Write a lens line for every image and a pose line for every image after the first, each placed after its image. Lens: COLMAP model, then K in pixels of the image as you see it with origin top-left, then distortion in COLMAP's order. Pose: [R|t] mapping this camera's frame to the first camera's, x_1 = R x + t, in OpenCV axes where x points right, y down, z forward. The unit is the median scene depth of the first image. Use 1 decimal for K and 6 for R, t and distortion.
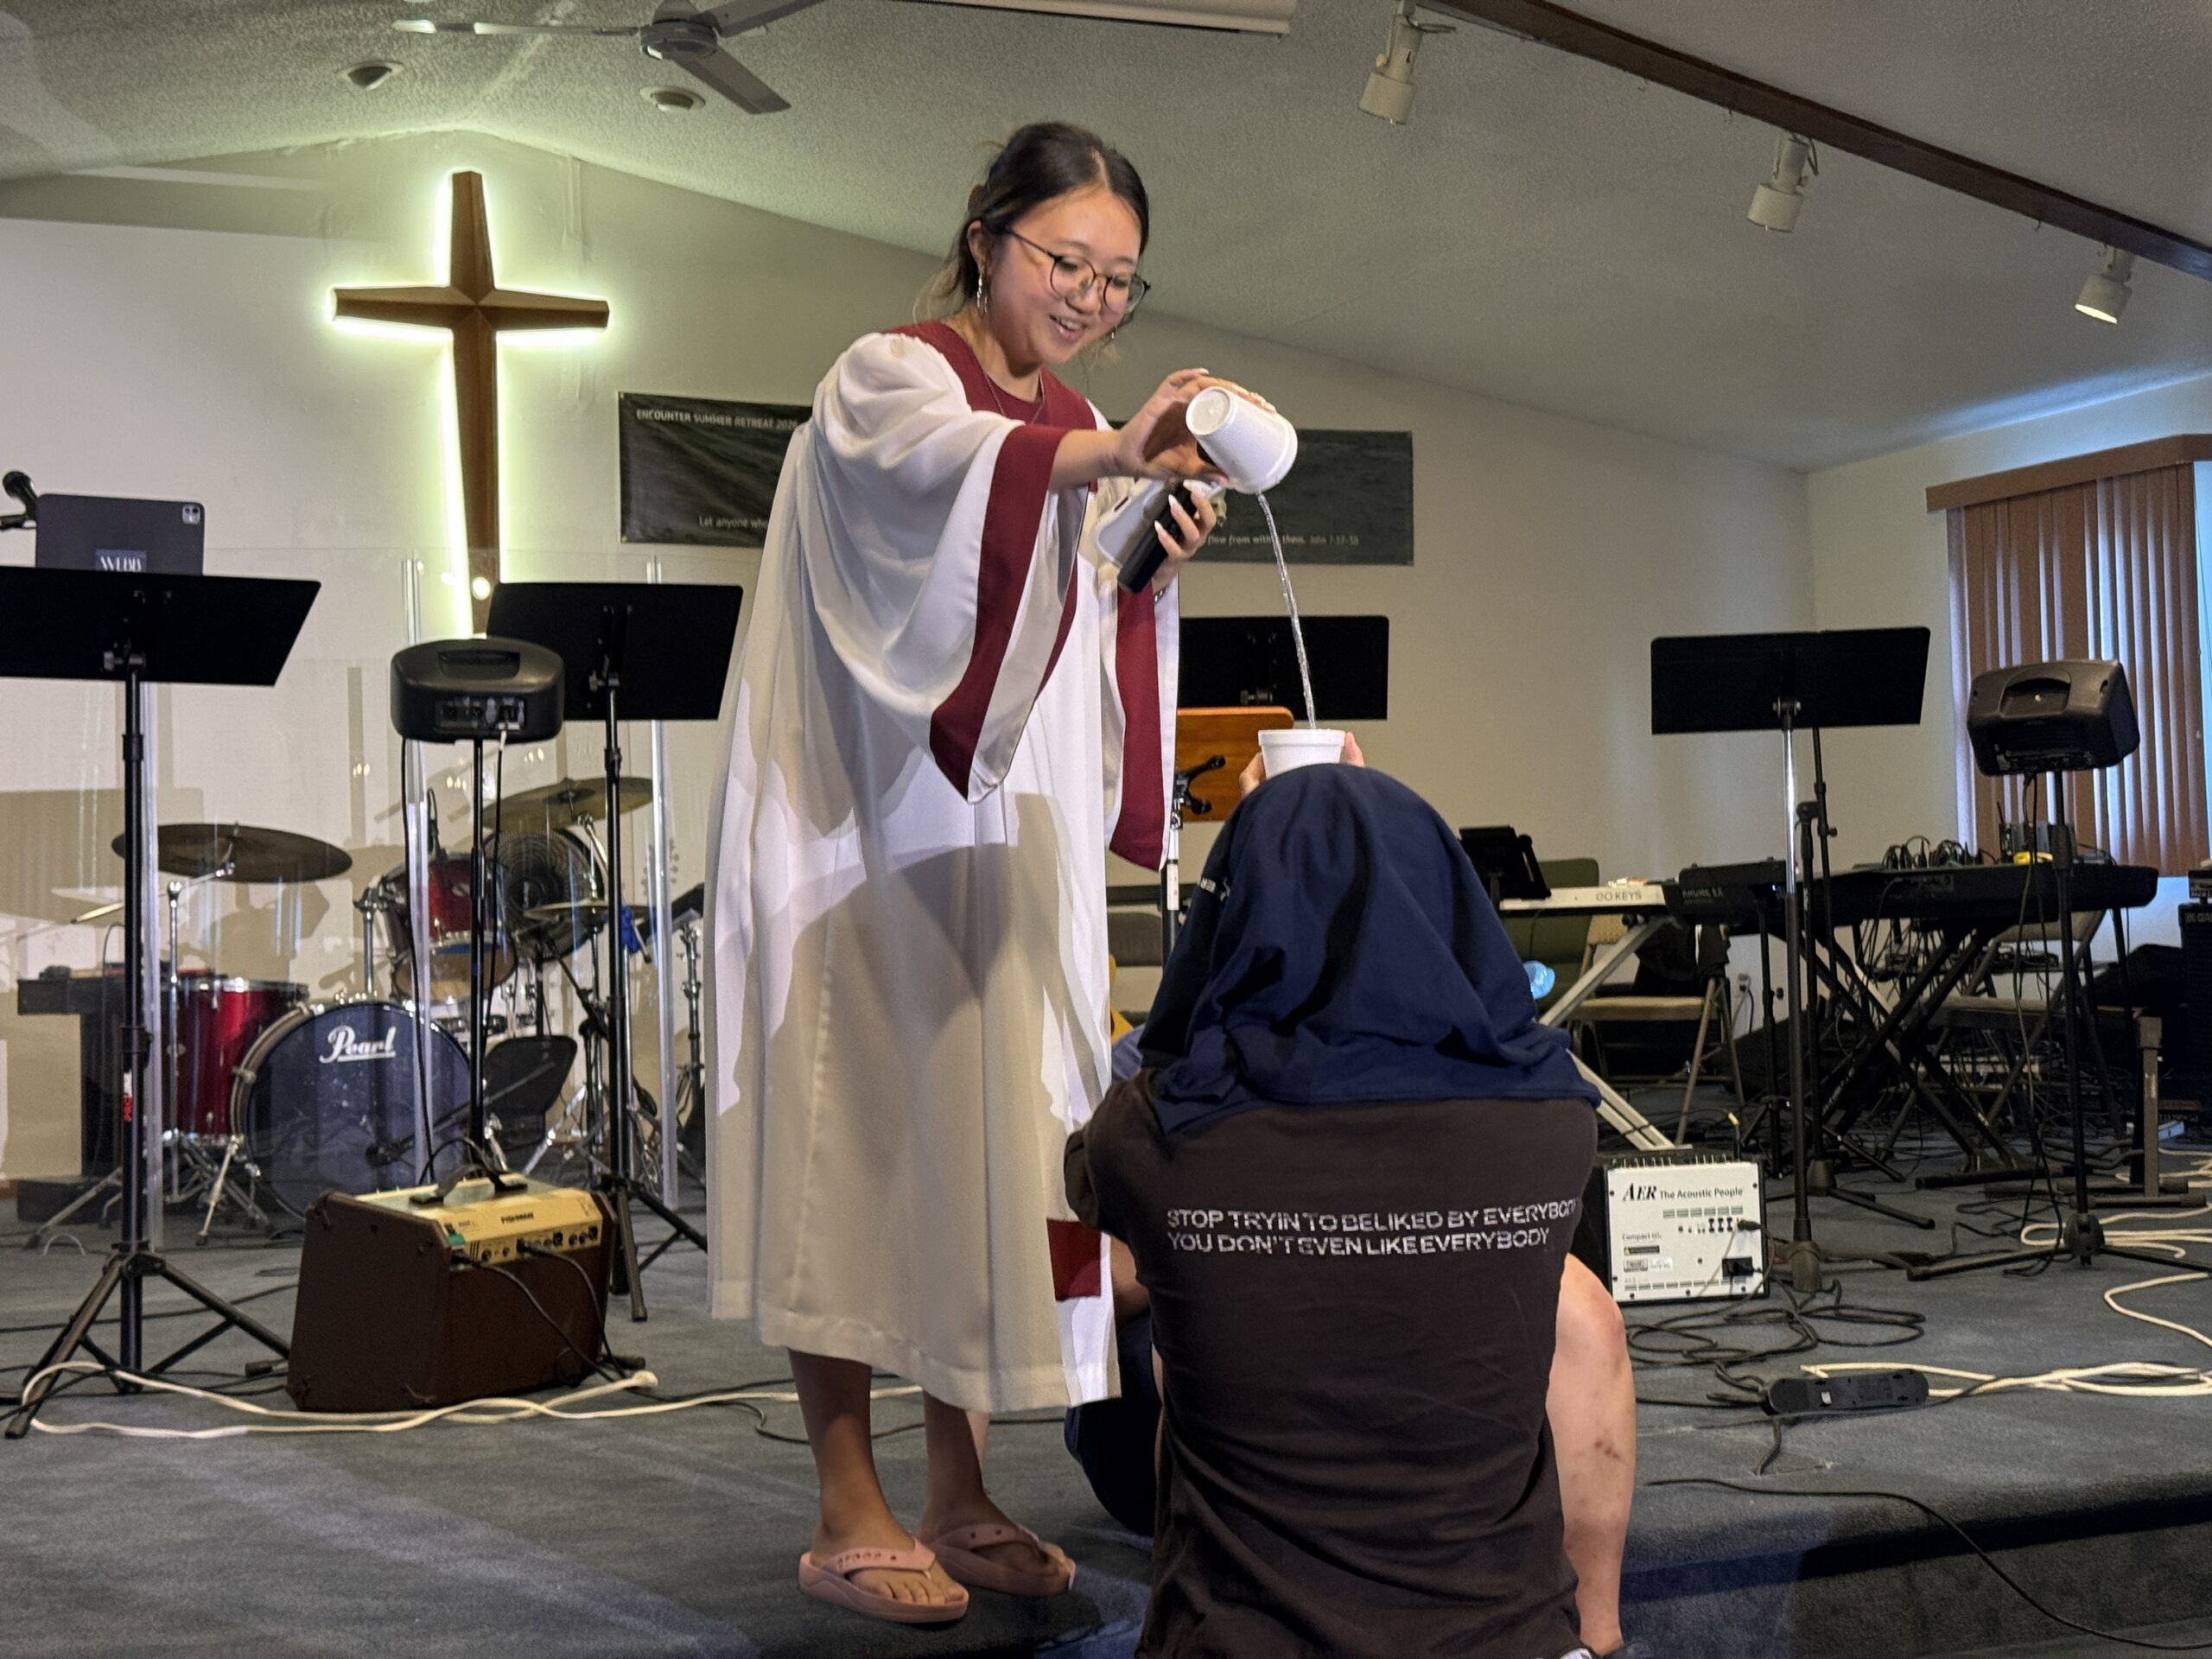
lens RADIAL K [[3040.8, 0, 1122.6], [0, 3040.8, 822.8], [0, 0, 1]] dist [0.092388, 0.000000]
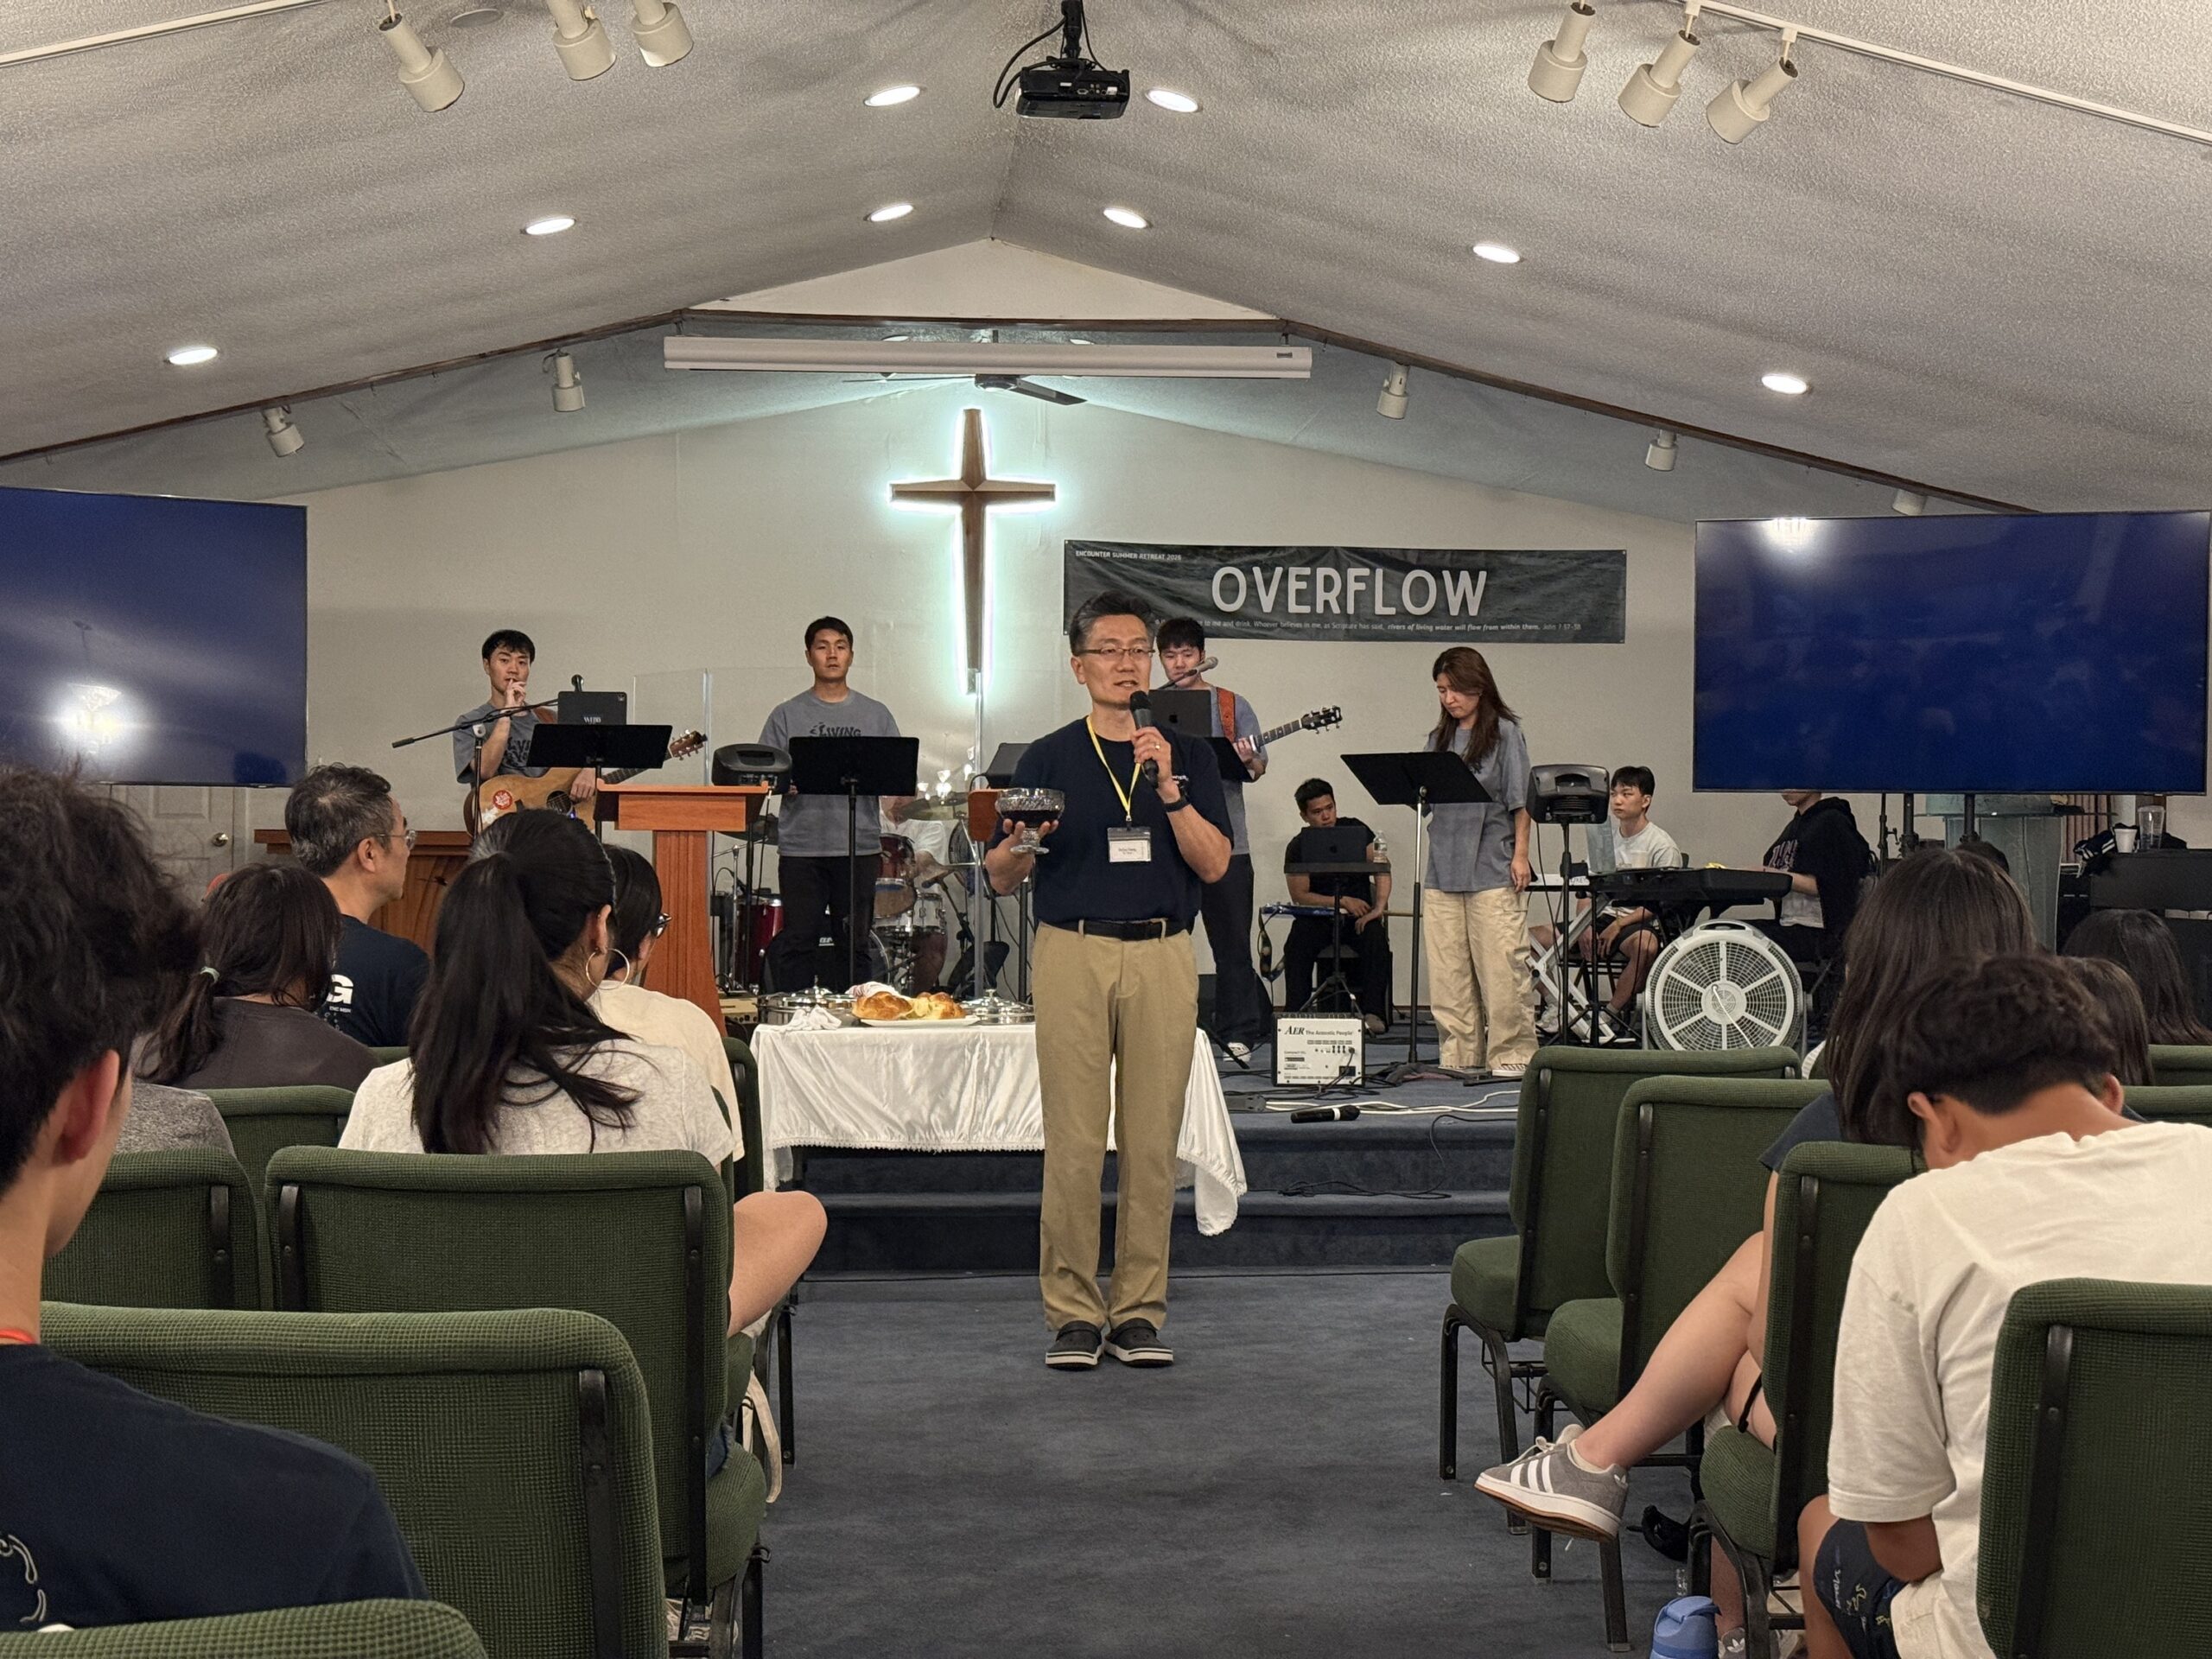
lens RADIAL K [[3040.8, 0, 1099.1], [0, 3040.8, 830.6], [0, 0, 1]] dist [0.092388, 0.000000]
pose [[0.947019, 0.030472, -0.319728, 0.376576], [-0.022986, 0.999367, 0.027165, -0.034329], [0.320353, -0.018377, 0.947120, -0.517325]]
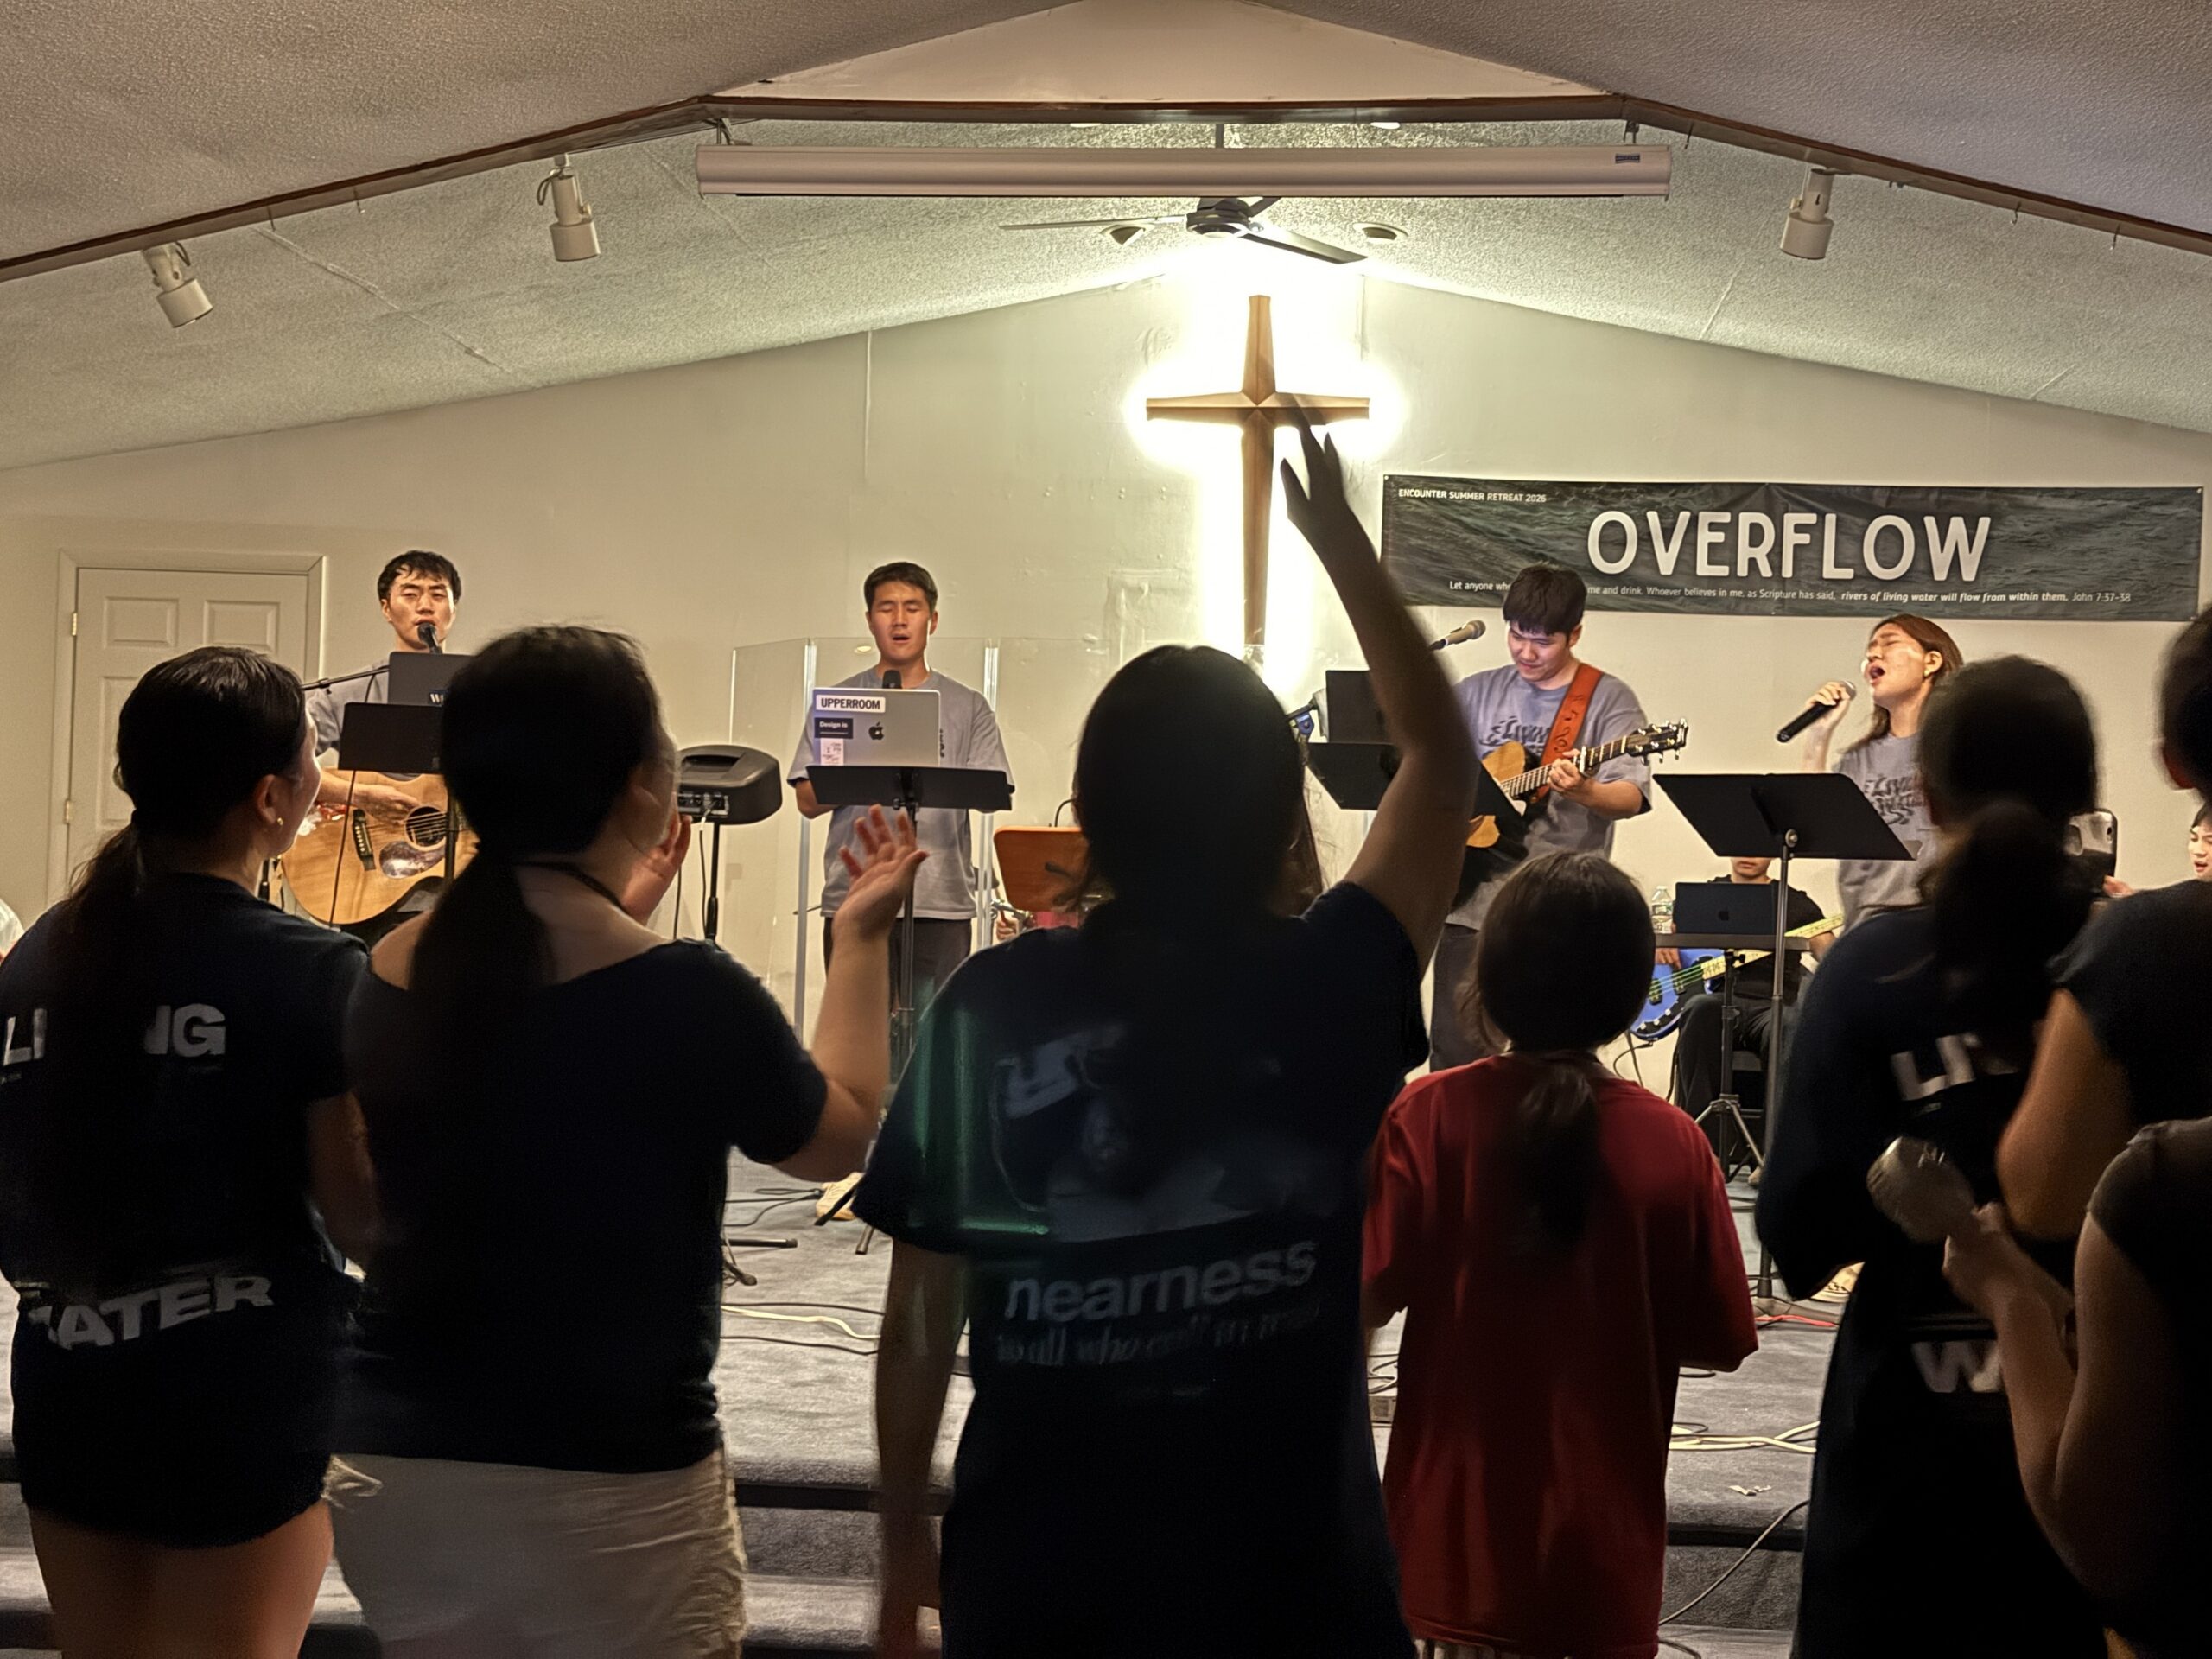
lens RADIAL K [[3040.8, 0, 1093.3], [0, 3040.8, 835.1], [0, 0, 1]] dist [0.092388, 0.000000]
pose [[0.871635, 0.050152, -0.487582, 0.320386], [-0.037717, 0.998665, 0.035295, -0.042456], [0.488701, -0.012374, 0.872363, -0.065839]]
